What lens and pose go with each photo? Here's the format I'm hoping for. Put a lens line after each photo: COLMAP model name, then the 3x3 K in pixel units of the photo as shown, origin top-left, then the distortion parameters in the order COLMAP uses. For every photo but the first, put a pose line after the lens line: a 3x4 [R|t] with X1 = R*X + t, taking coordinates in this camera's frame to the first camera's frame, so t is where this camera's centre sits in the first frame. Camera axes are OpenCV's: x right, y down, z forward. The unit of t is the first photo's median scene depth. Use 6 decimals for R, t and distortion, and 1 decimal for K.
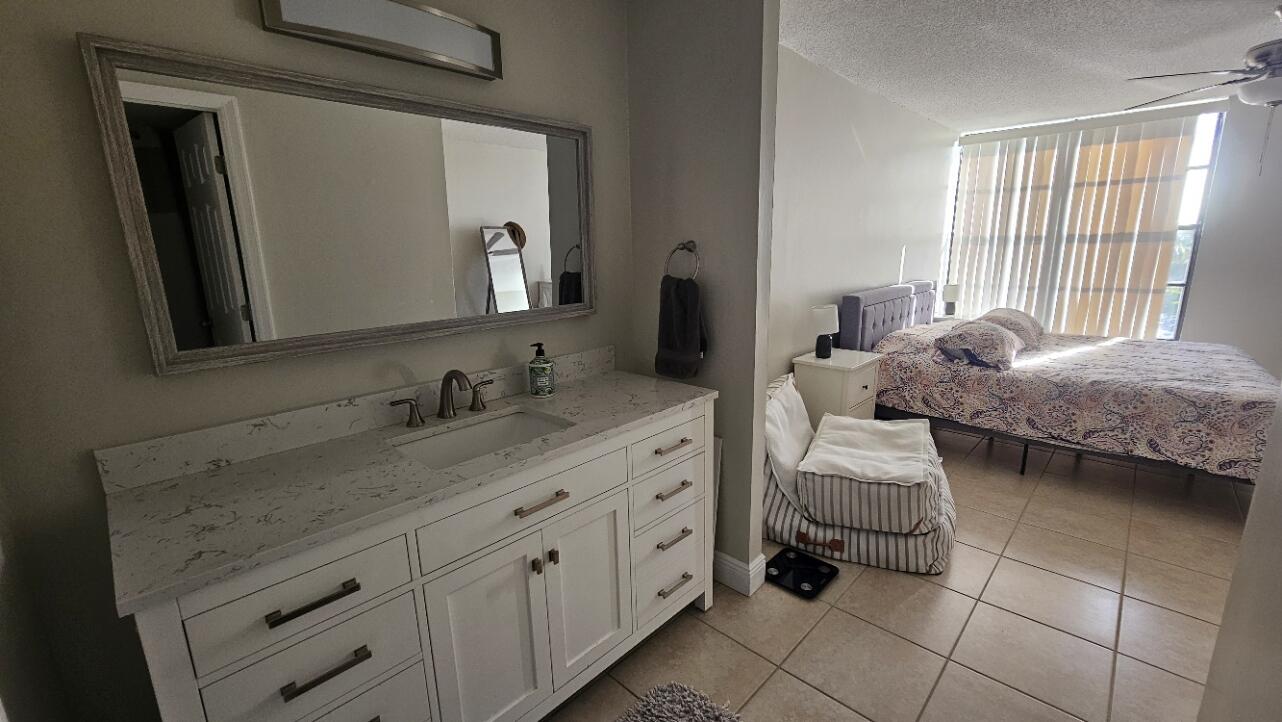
lens RADIAL K [[526.1, 0, 636.1], [0, 526.1, 363.2], [0, 0, 1]] dist [-0.001880, 0.001290]
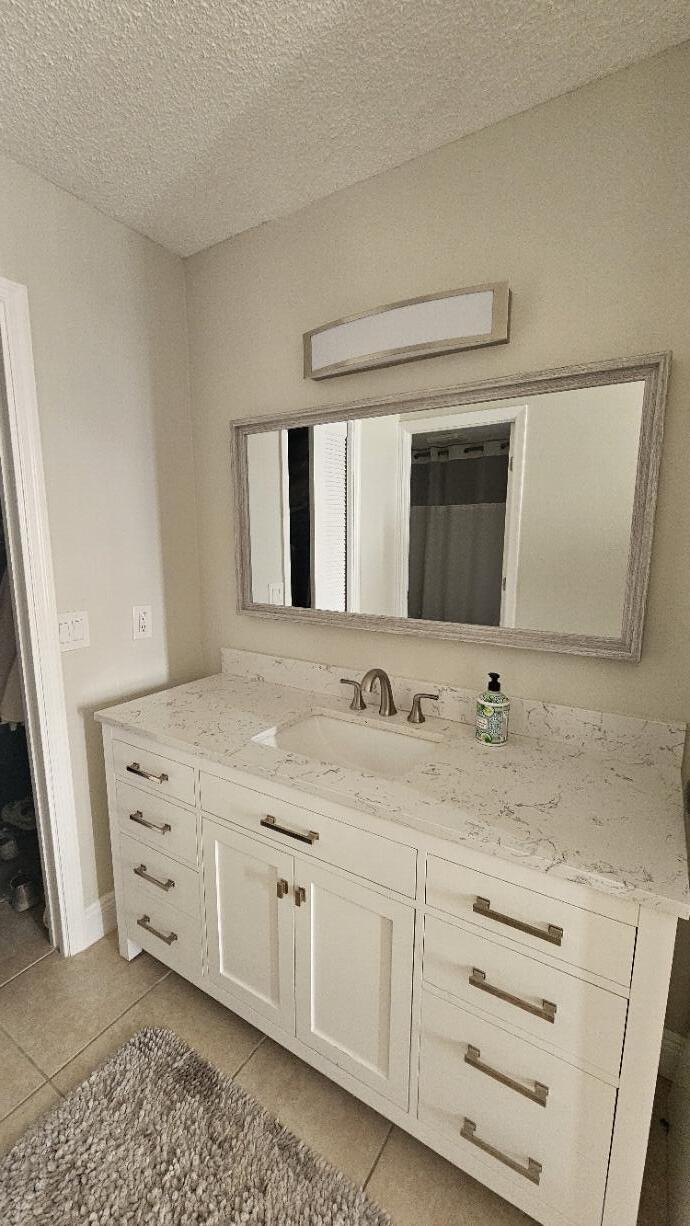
lens RADIAL K [[503.1, 0, 341.9], [0, 503.1, 614.2], [0, 0, 1]] dist [-0.001880, 0.001290]
pose [[0.207507, 0.183587, -0.960852, 0.395888], [-0.215717, 0.966640, 0.138107, -0.152399], [0.954152, 0.178614, 0.240188, 0.525851]]
